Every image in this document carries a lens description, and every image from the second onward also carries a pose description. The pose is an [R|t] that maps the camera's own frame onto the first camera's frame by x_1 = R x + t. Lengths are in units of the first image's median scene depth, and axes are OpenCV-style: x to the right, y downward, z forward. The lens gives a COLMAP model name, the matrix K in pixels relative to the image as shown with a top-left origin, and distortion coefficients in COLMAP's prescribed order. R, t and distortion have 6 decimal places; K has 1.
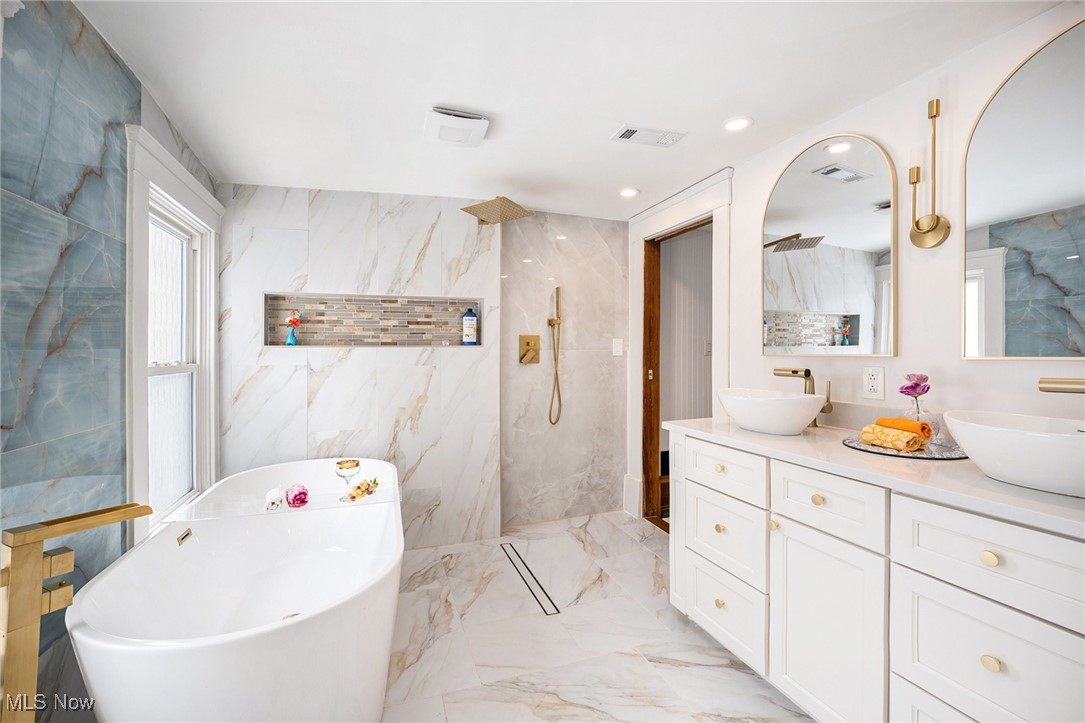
lens RADIAL K [[455.1, 0, 544.3], [0, 455.1, 358.8], [0, 0, 1]] dist [-0.006608, 0.000199]
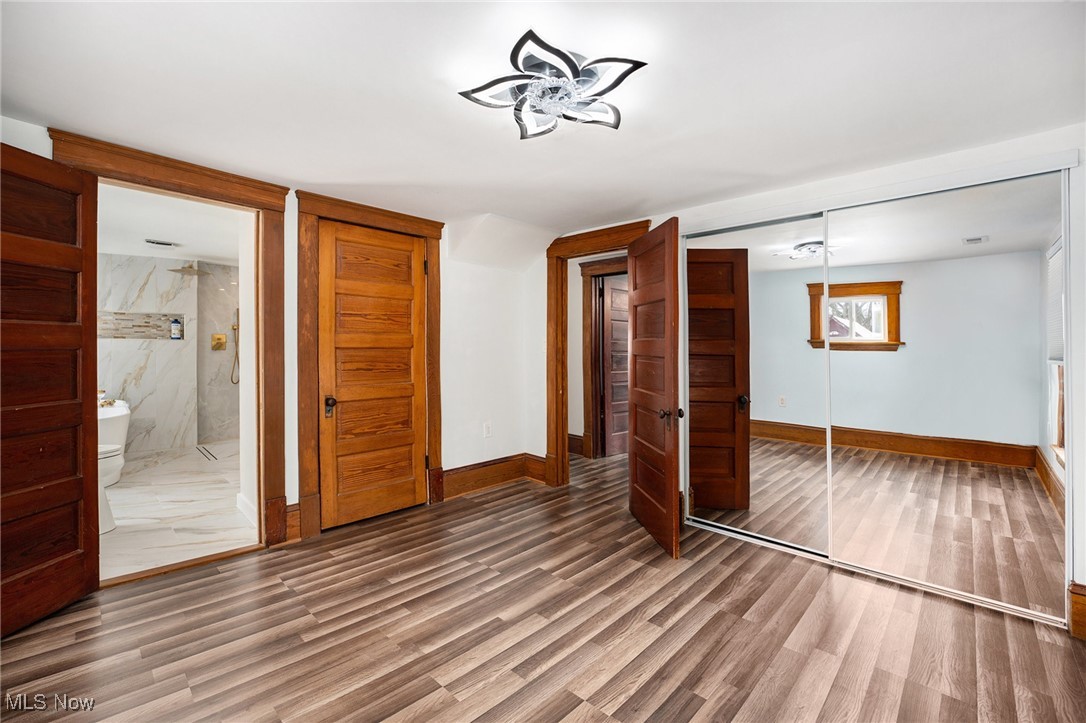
lens RADIAL K [[455.5, 0, 540.8], [0, 455.5, 359.0], [0, 0, 1]] dist [-0.006608, 0.000199]
pose [[0.894319, 0.000056, 0.447429, 0.331217], [-0.001391, 0.999996, 0.002654, 0.042086], [-0.447427, -0.002996, 0.894315, -1.282564]]
